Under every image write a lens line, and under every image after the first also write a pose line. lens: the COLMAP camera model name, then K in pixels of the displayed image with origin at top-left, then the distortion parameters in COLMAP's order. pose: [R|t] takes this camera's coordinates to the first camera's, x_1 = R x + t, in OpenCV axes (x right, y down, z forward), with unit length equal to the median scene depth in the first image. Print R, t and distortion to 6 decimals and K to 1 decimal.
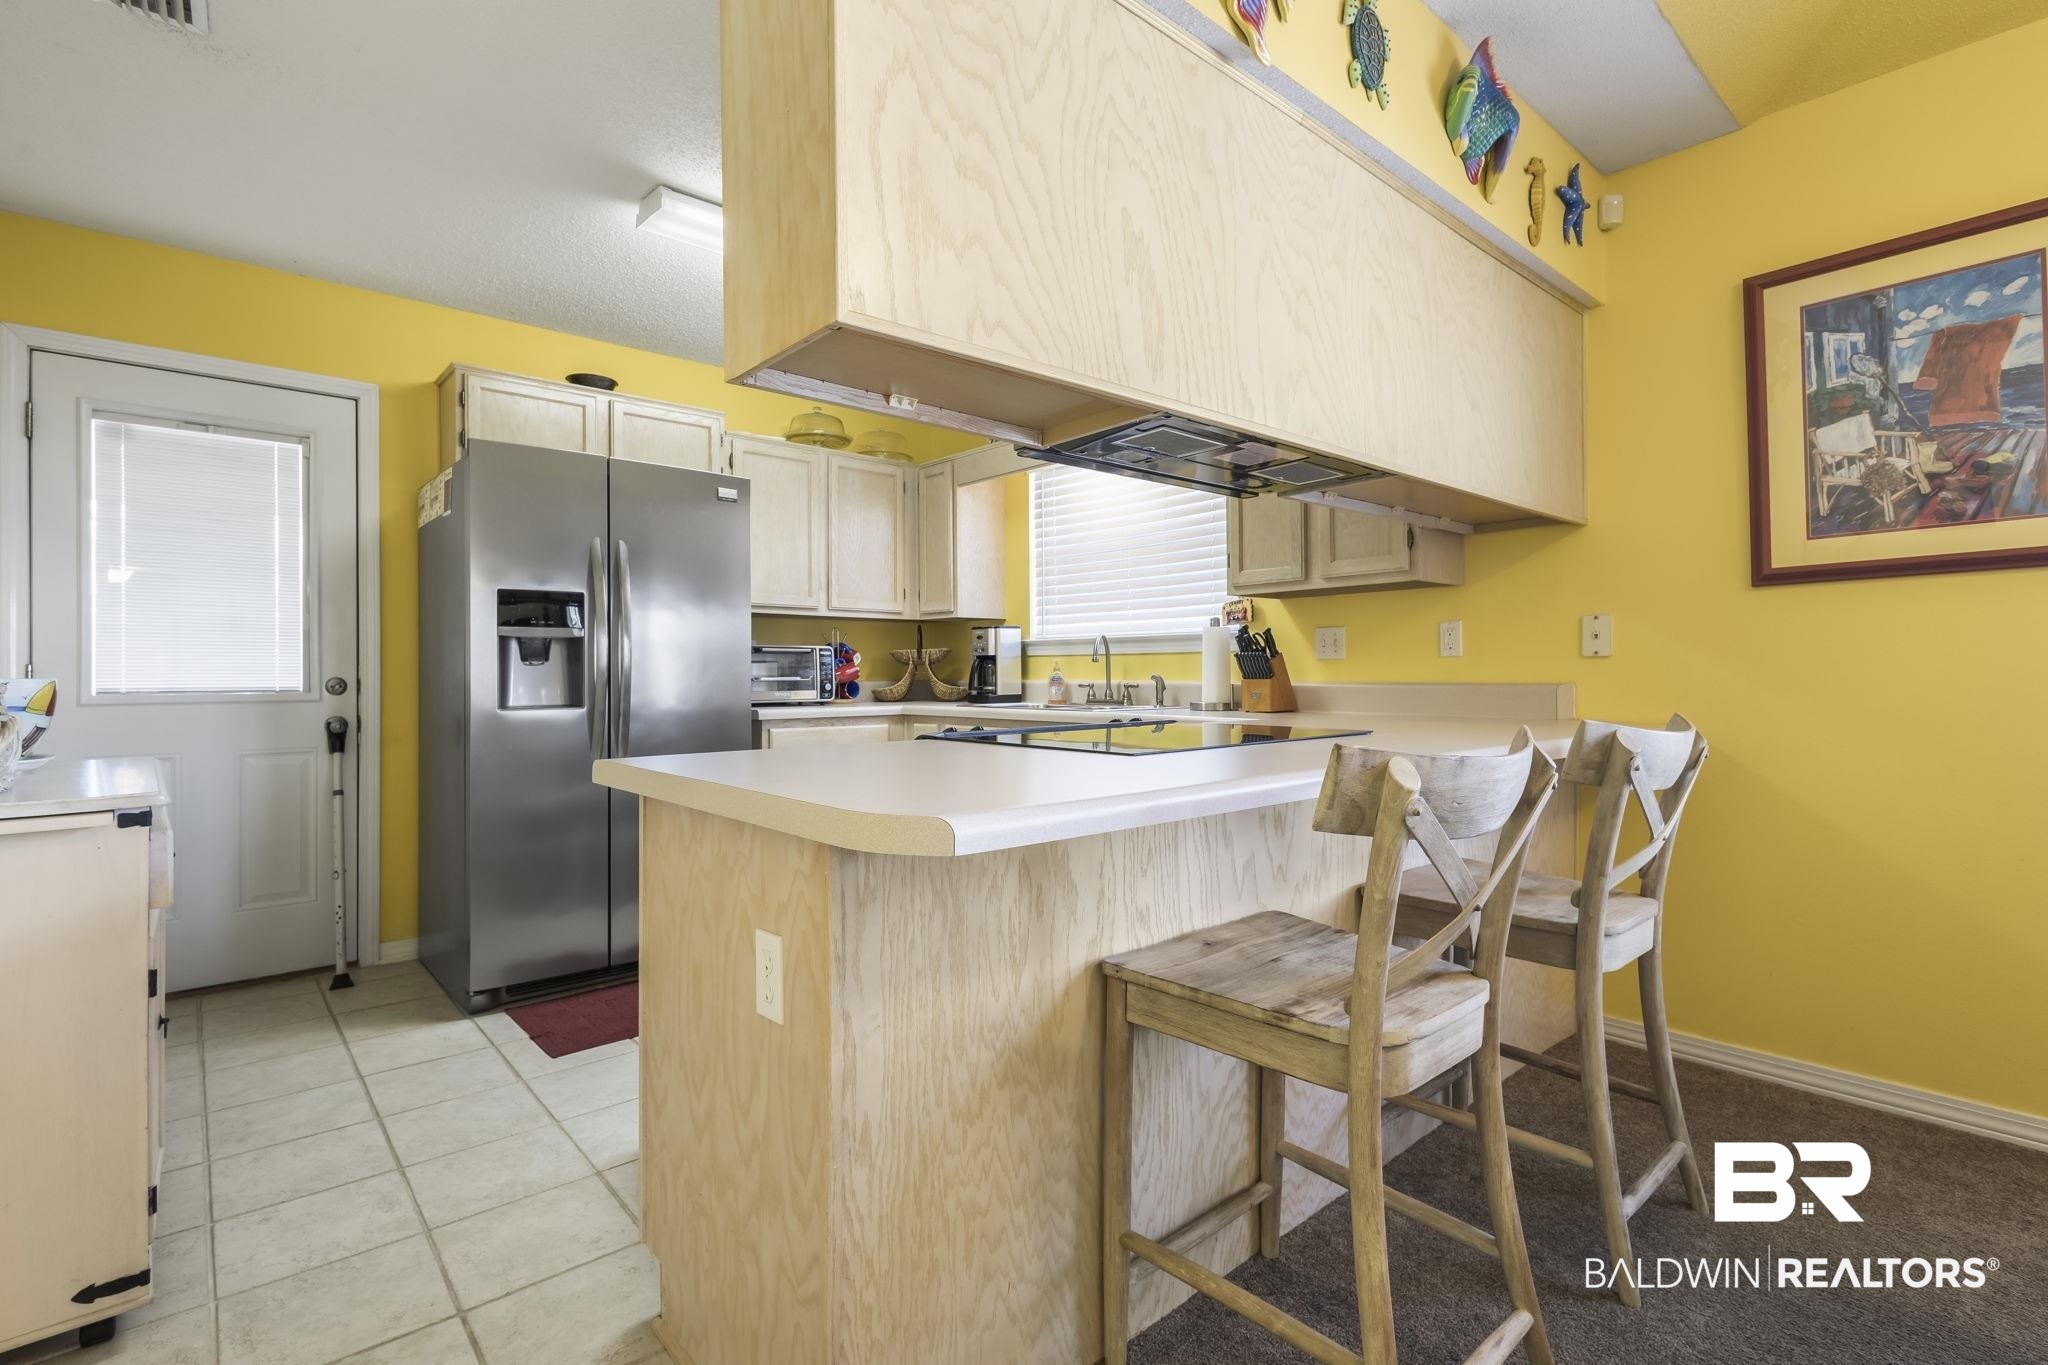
lens RADIAL K [[930.9, 0, 1021.1], [0, 930.9, 669.8], [0, 0, 1]] dist [0.007824, -0.000836]
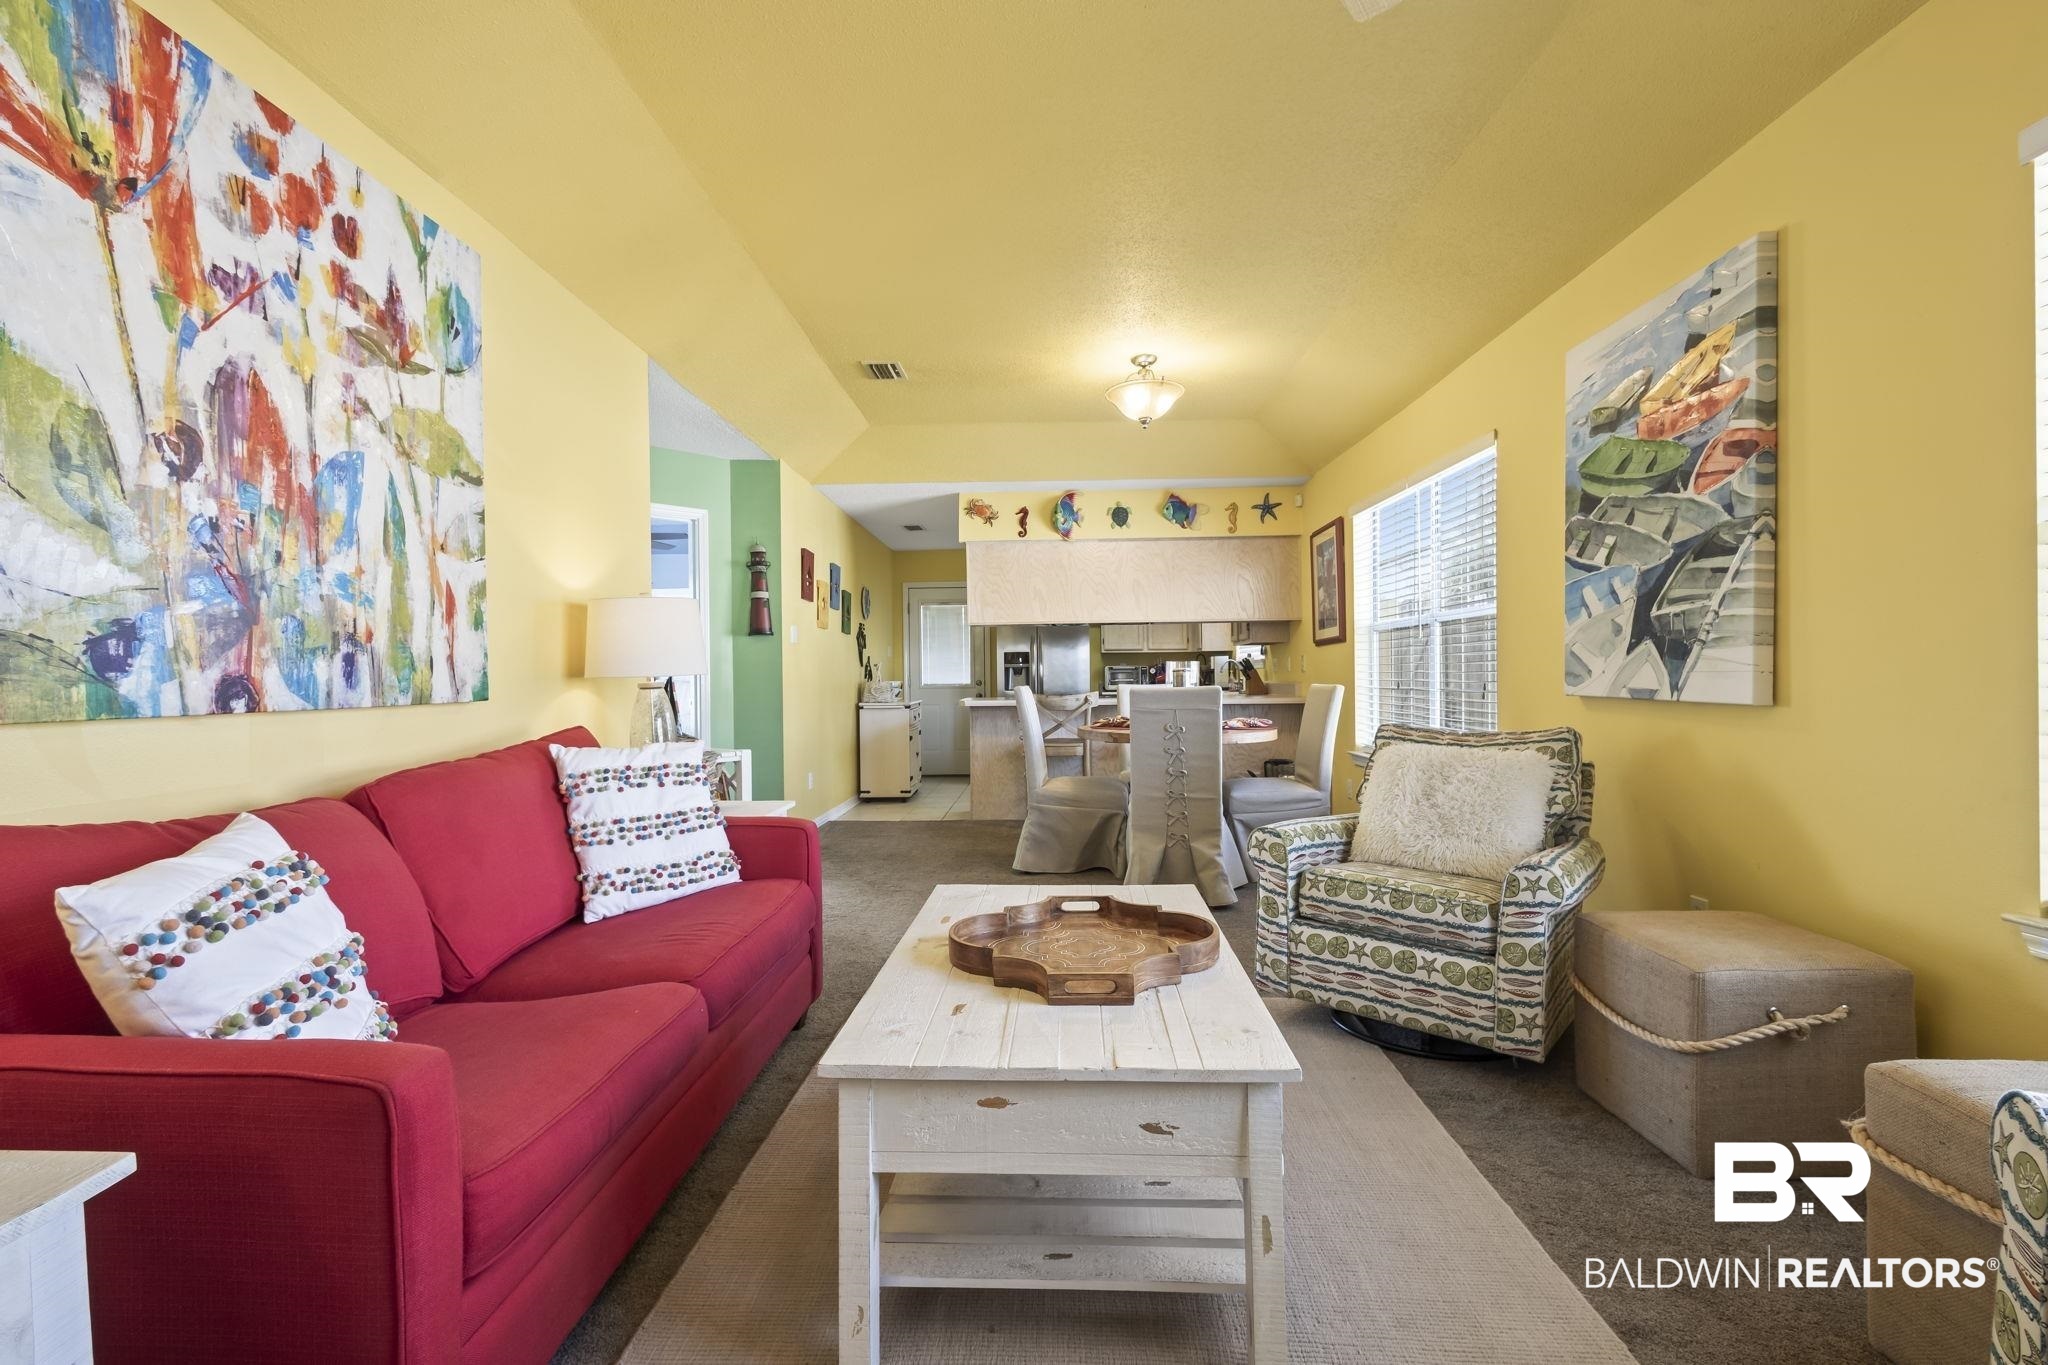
lens RADIAL K [[930.9, 0, 1029.4], [0, 930.9, 683.5], [0, 0, 1]] dist [0.007824, -0.000836]
pose [[0.733503, 0.002598, -0.679681, 2.124507], [0.008253, 0.999885, 0.012729, -0.026059], [0.679636, -0.014946, 0.733397, -1.621307]]
